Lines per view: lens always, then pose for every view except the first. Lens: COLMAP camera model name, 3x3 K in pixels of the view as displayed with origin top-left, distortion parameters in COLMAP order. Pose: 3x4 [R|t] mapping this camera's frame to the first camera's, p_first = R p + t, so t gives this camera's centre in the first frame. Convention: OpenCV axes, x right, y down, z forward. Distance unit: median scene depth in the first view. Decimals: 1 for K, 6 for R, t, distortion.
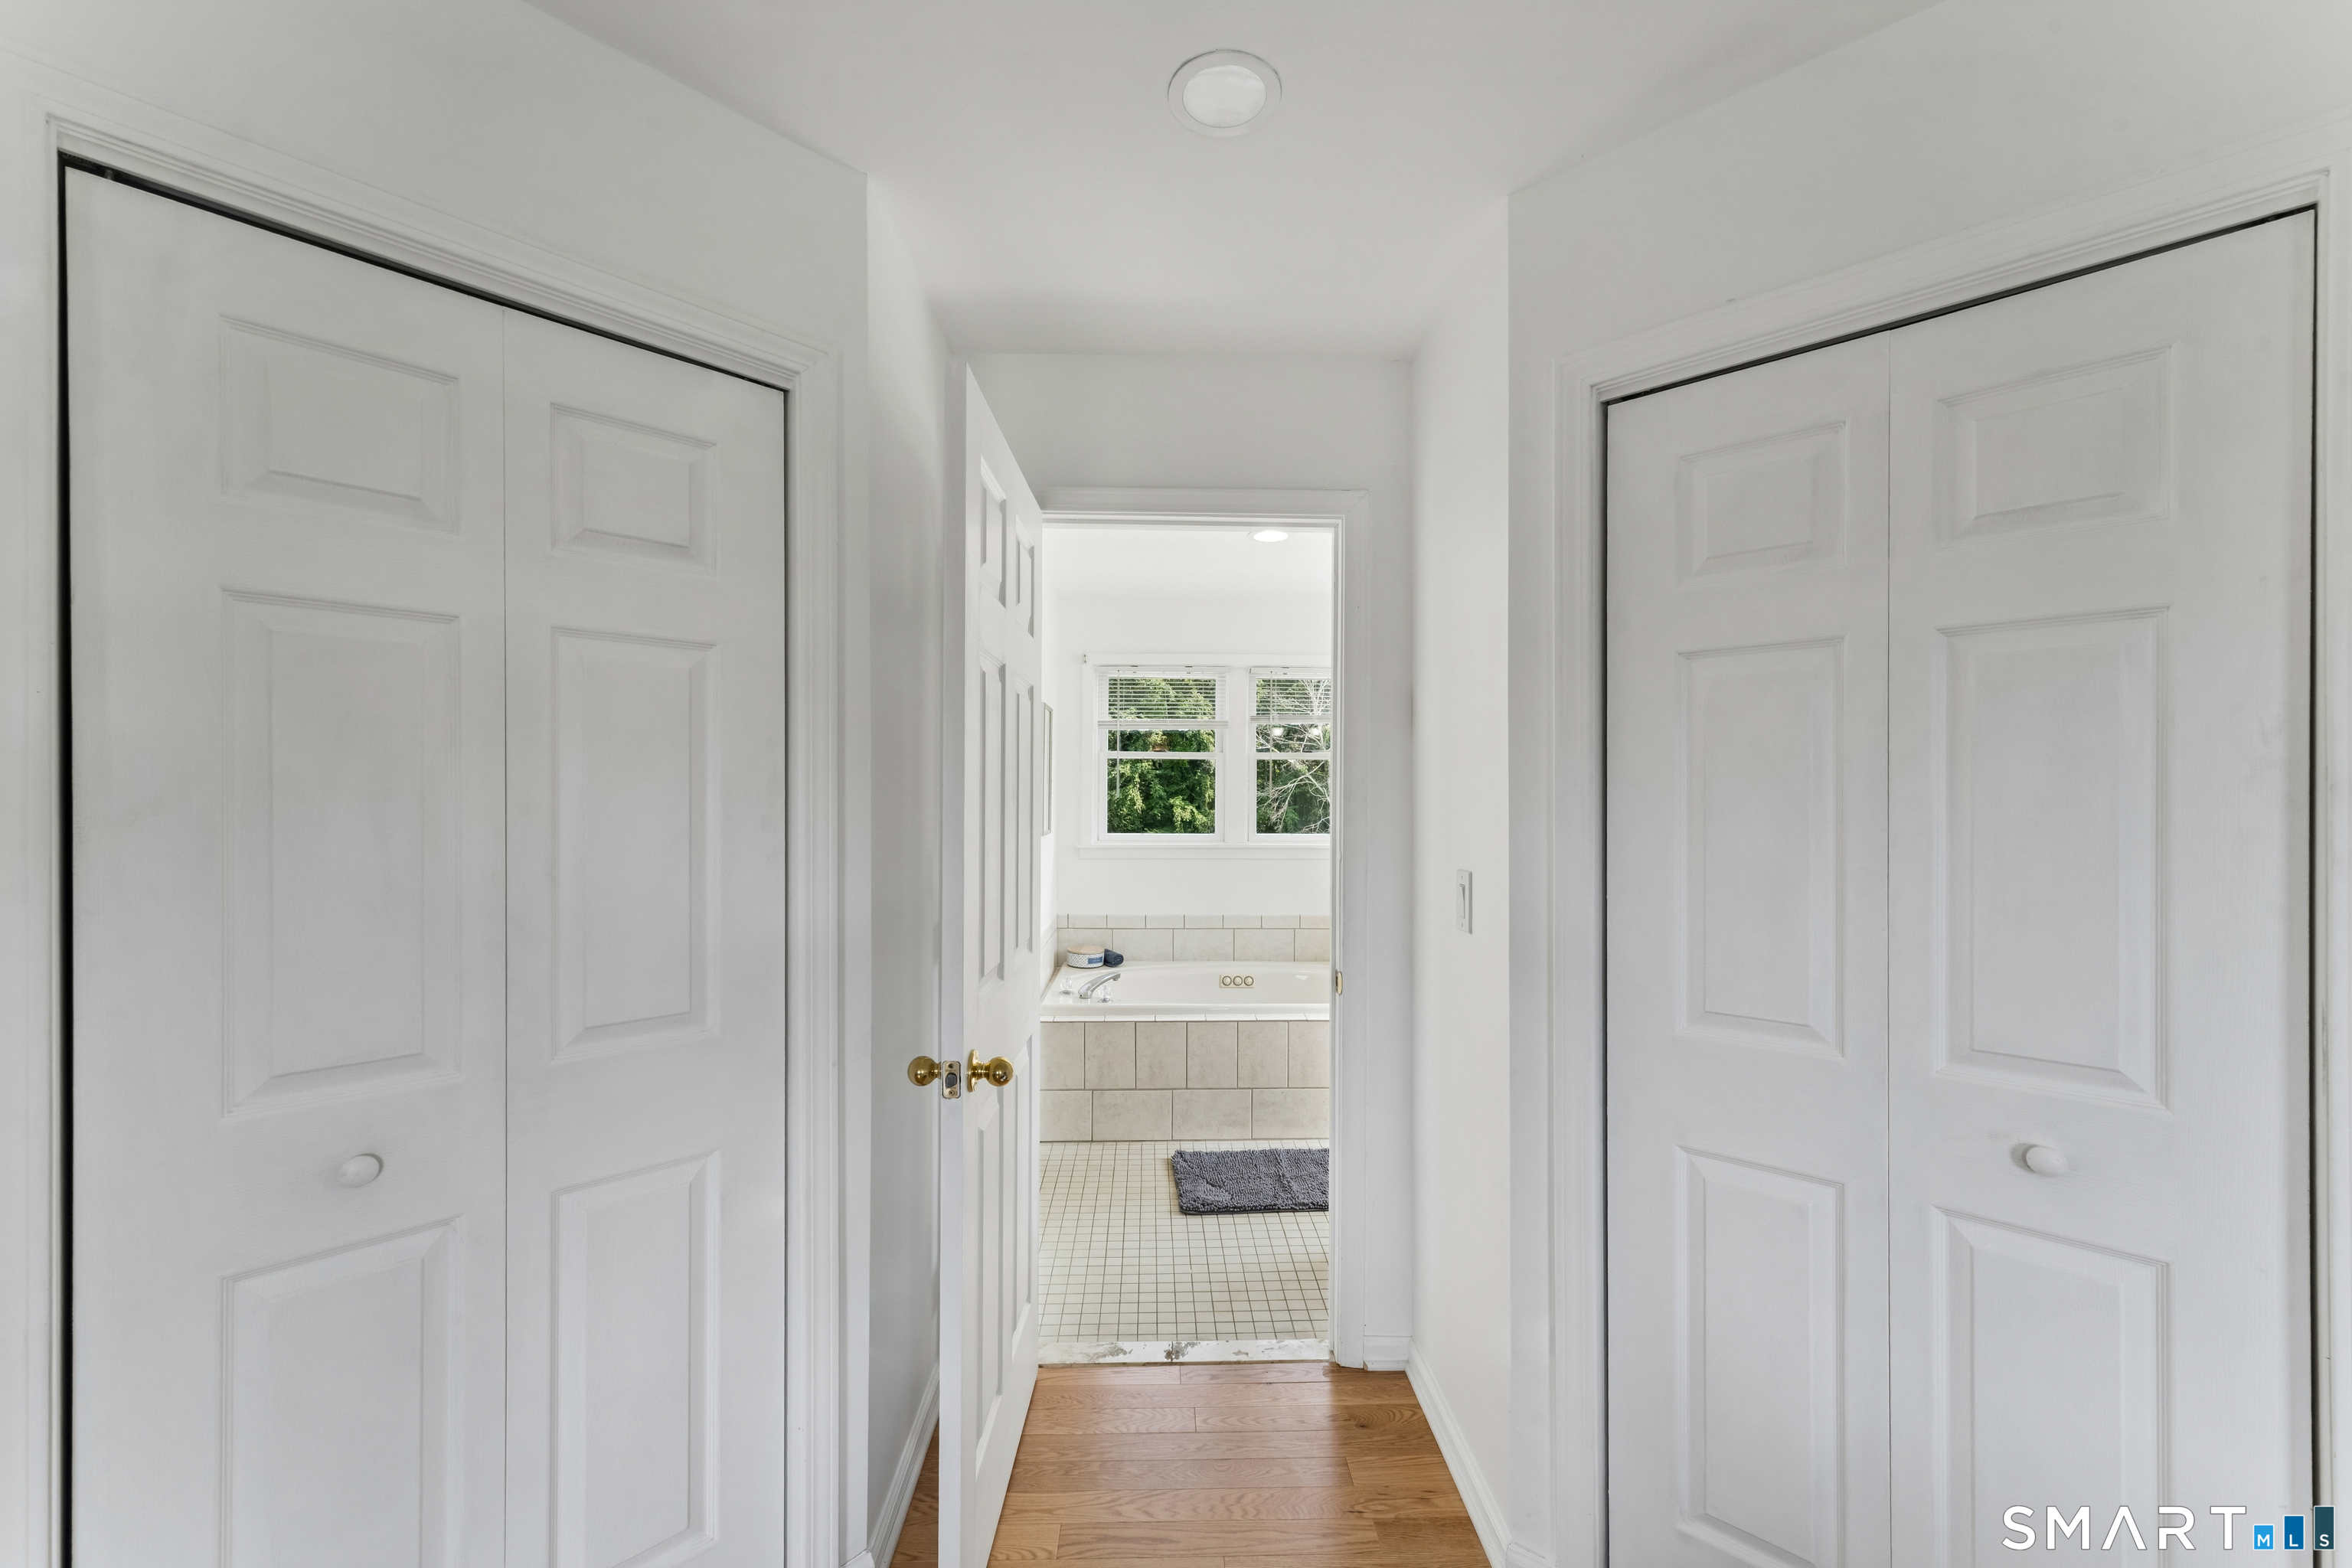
lens RADIAL K [[894.4, 0, 1186.5], [0, 894.4, 800.0], [0, 0, 1]] dist [0.000817, 0.000006]
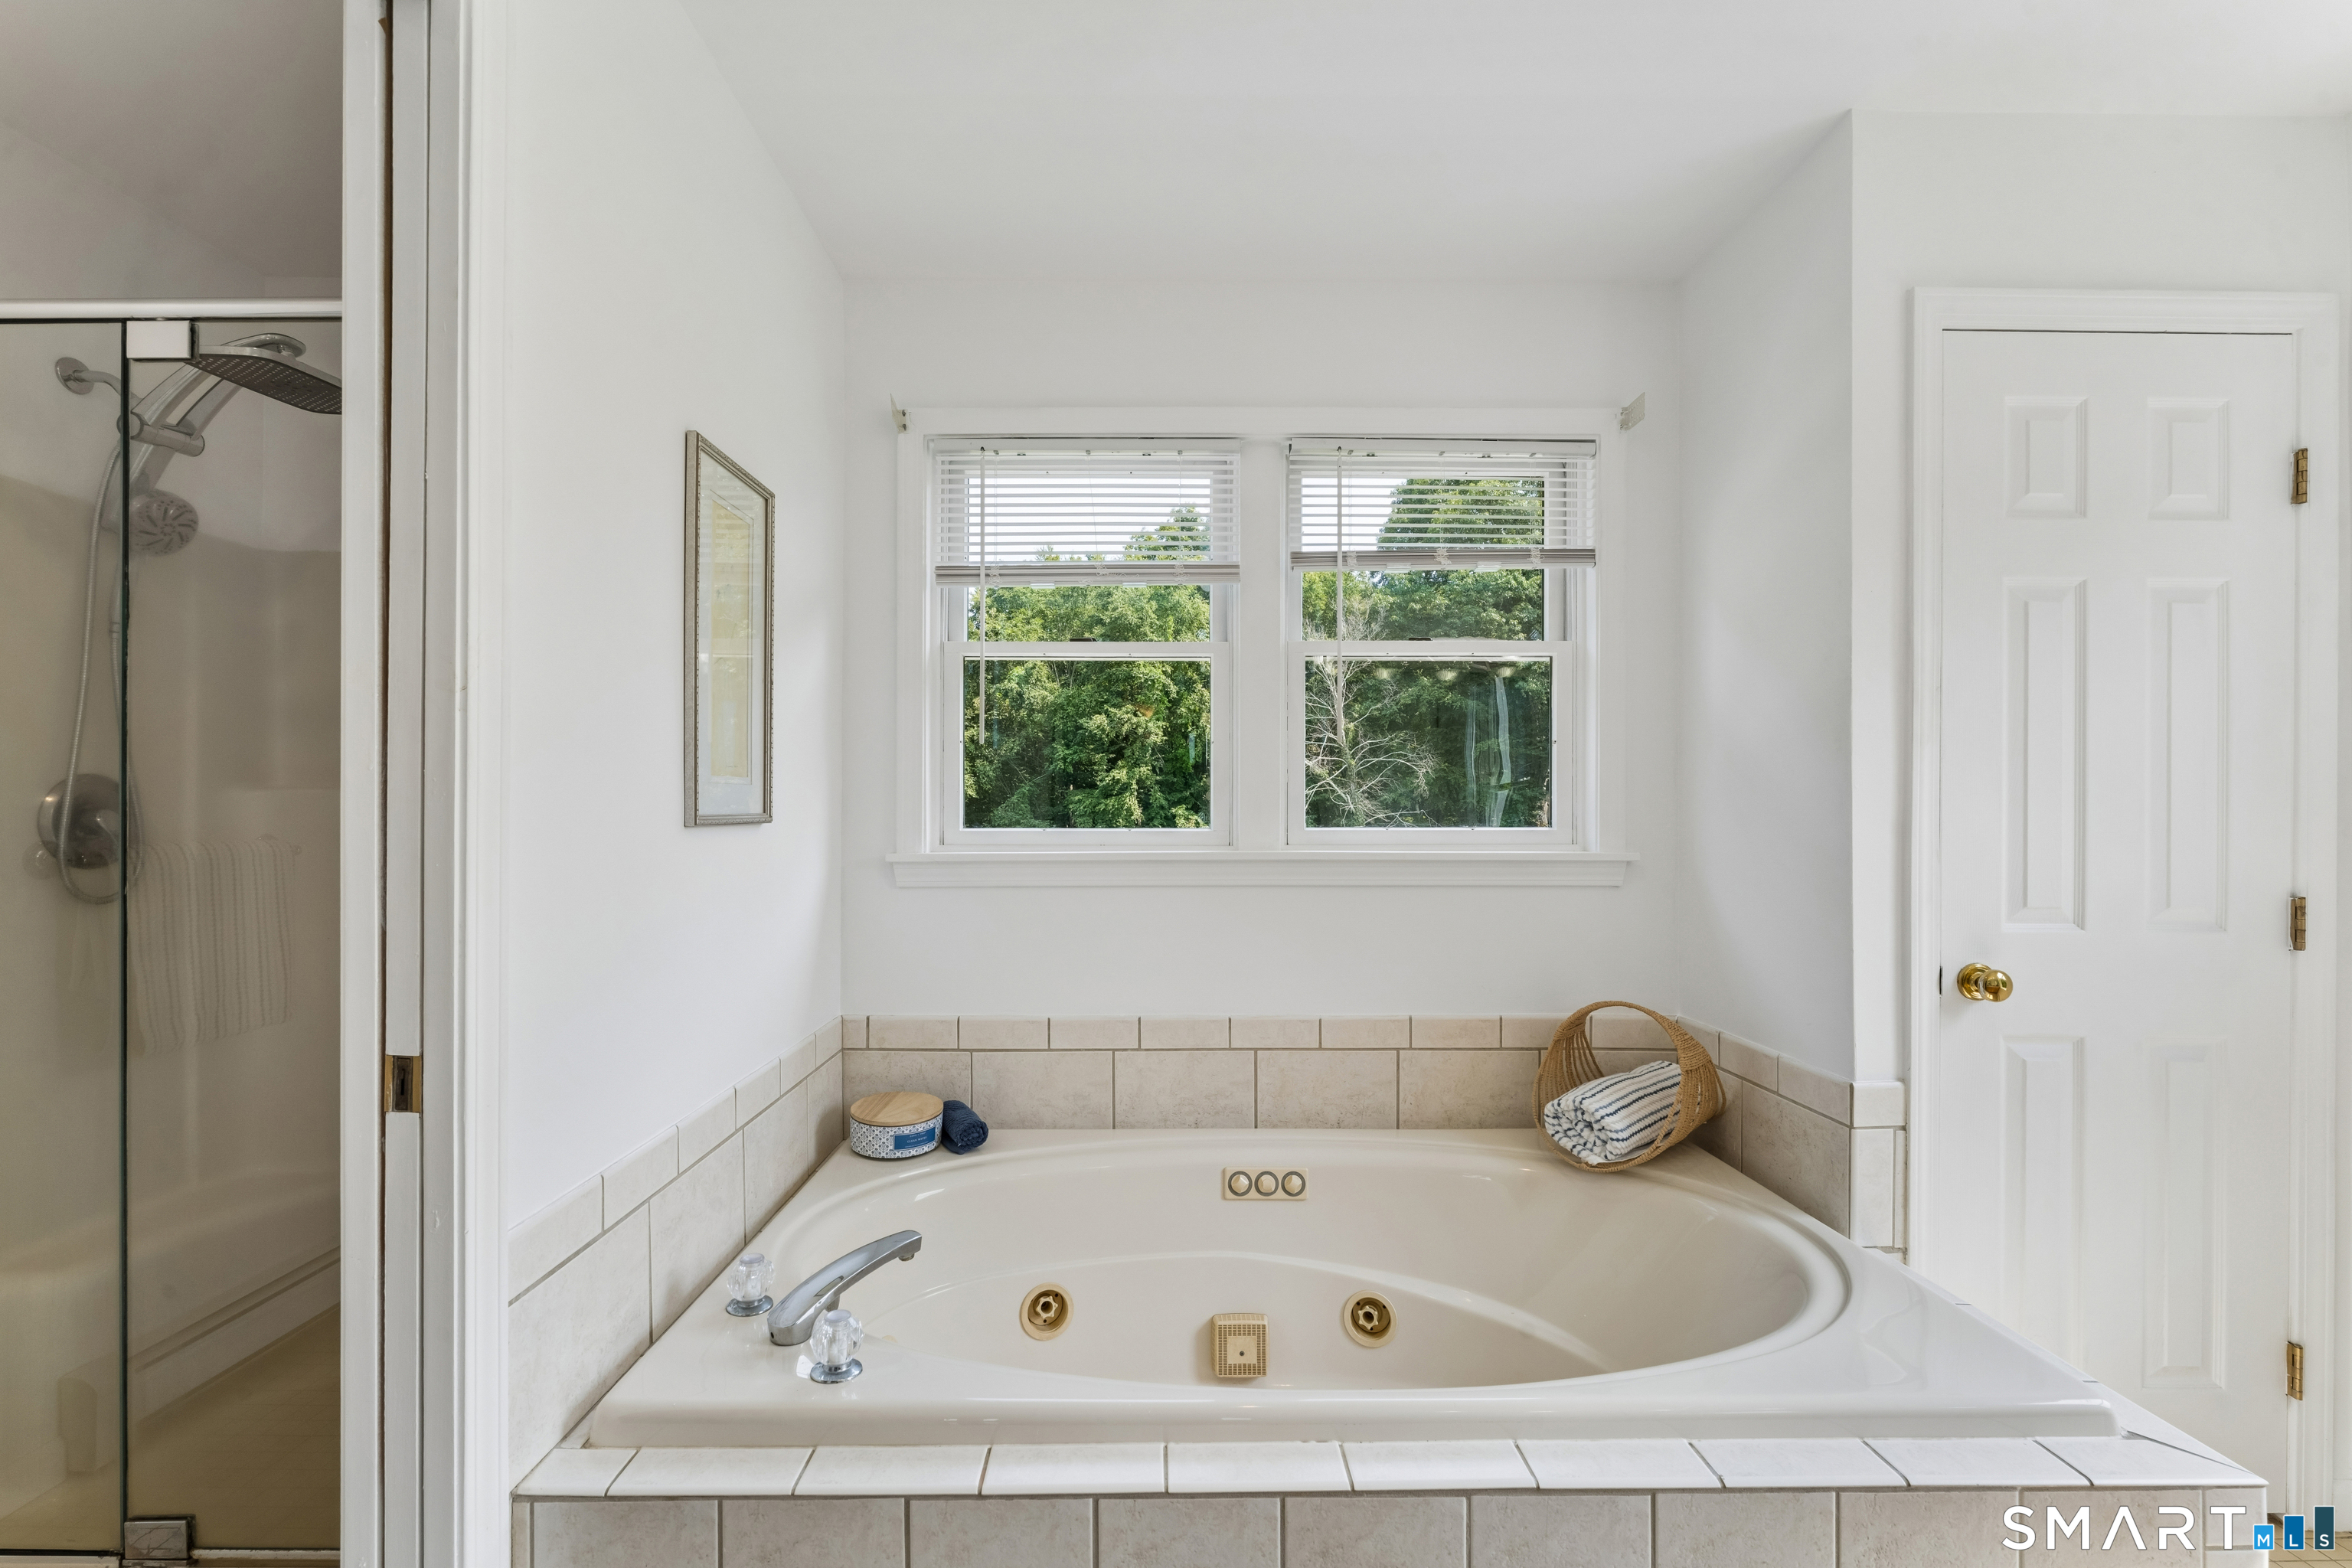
lens RADIAL K [[886.7, 0, 1172.8], [0, 886.7, 814.1], [0, 0, 1]] dist [-0.000017, 0.000004]
pose [[0.999647, -0.005402, -0.026031, 0.025258], [0.005336, 0.999982, -0.002599, 0.032561], [0.026045, 0.002459, 0.999658, 0.579398]]
